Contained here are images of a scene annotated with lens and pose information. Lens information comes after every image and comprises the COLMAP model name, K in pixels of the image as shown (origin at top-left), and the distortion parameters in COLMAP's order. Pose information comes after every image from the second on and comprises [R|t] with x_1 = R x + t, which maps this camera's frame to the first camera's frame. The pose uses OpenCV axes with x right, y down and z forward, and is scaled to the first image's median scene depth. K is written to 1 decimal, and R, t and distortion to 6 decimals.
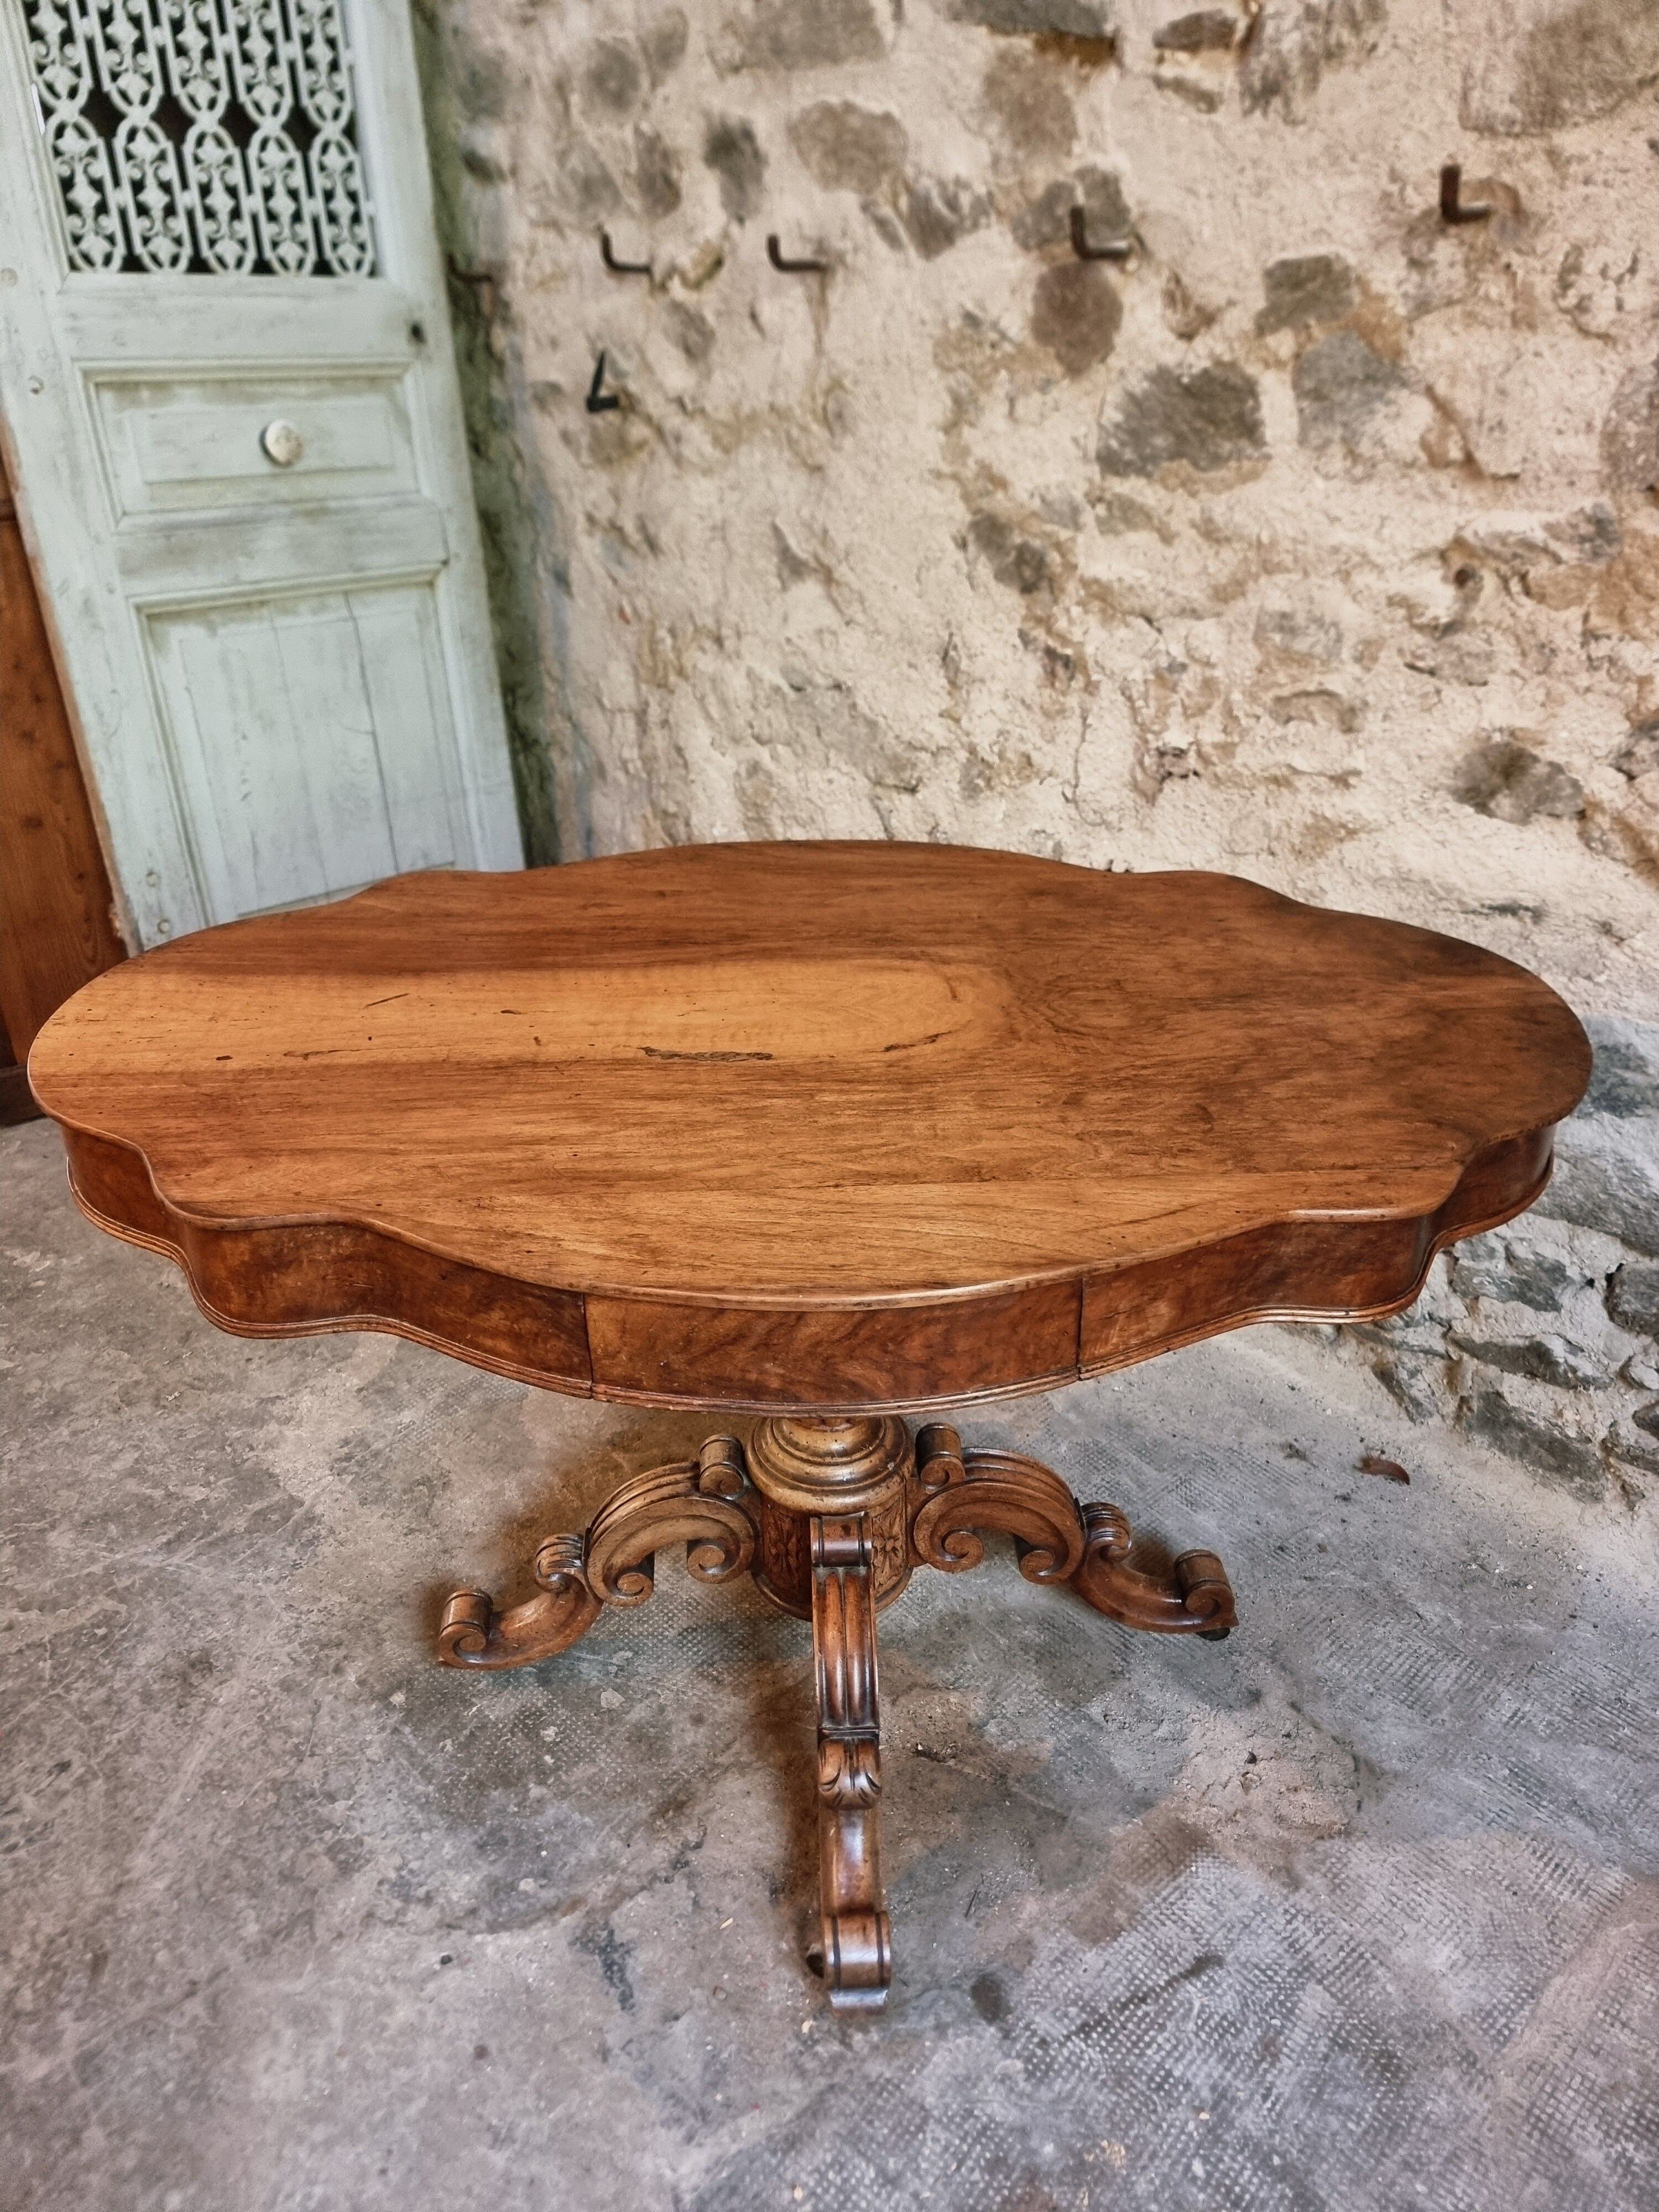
lens RADIAL K [[1543.9, 0, 818.7], [0, 1543.9, 1117.1], [0, 0, 1]] dist [0.055665, -0.057758]
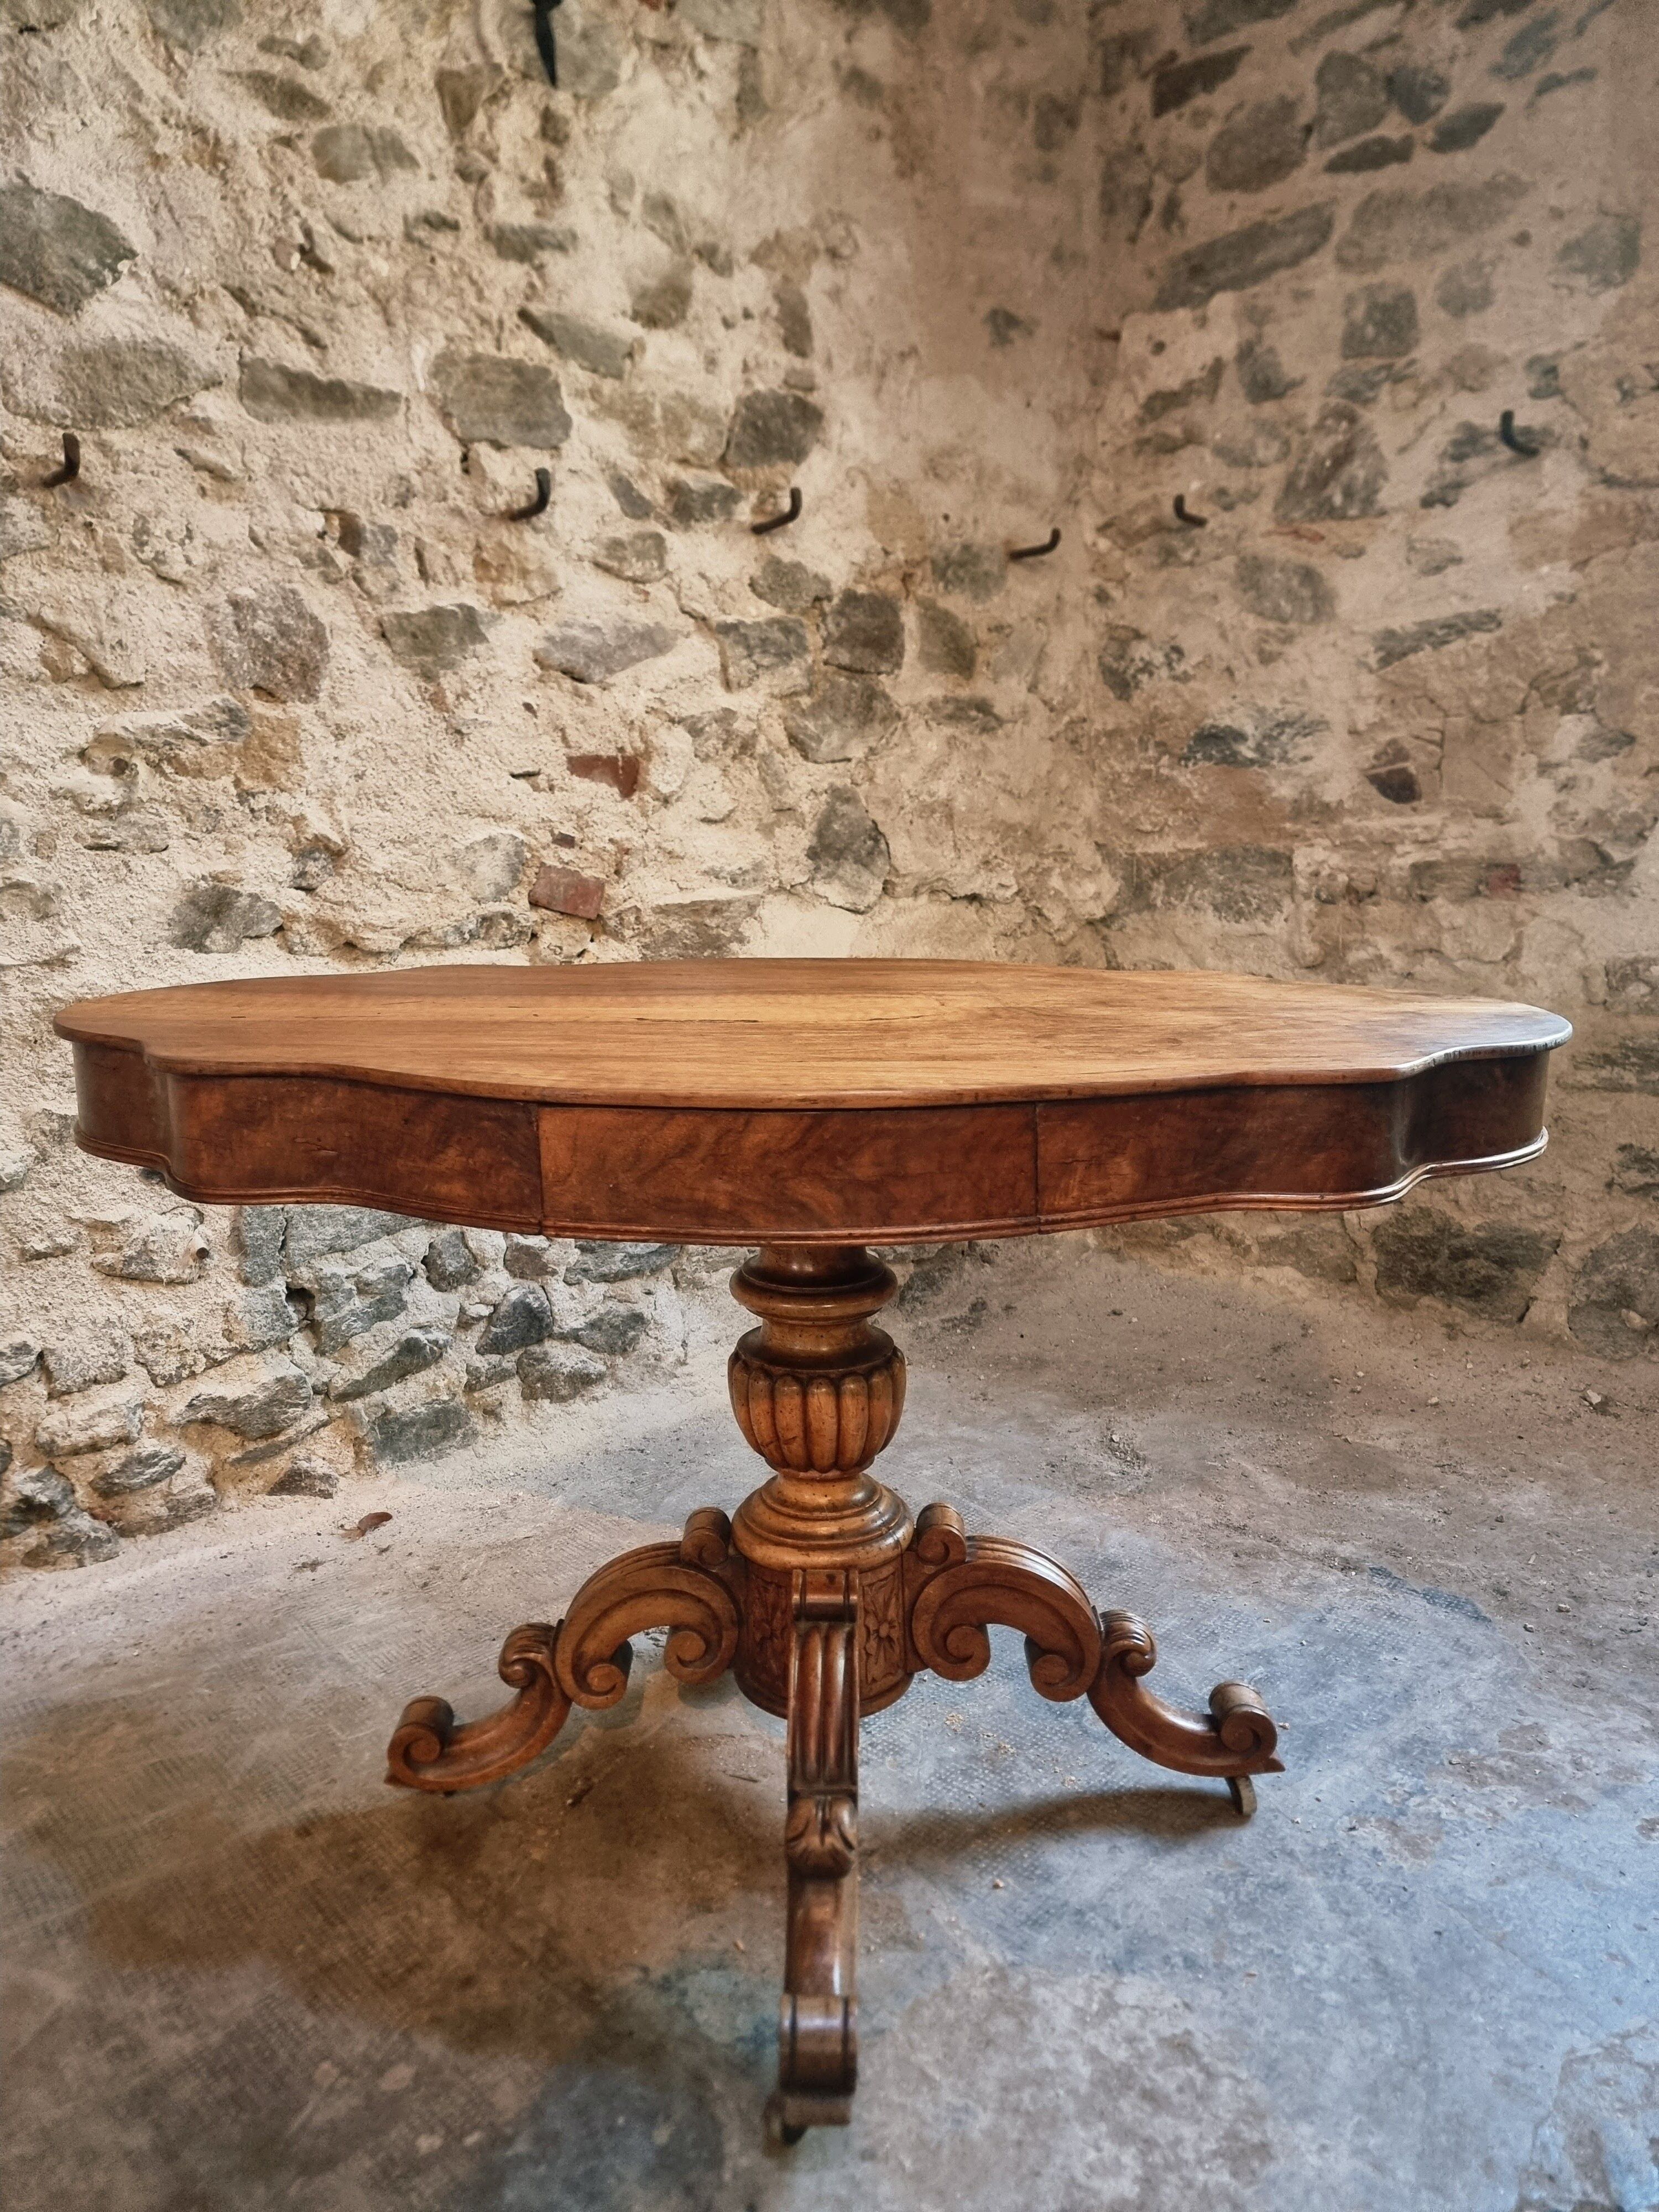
lens RADIAL K [[1533.3, 0, 822.6], [0, 1533.3, 1112.9], [0, 0, 1]] dist [0.064132, -0.068094]
pose [[0.033852, -0.168615, 0.985101, -0.683920], [0.511377, 0.849788, 0.127881, 0.002576], [-0.858690, 0.499429, 0.114993, 0.465916]]
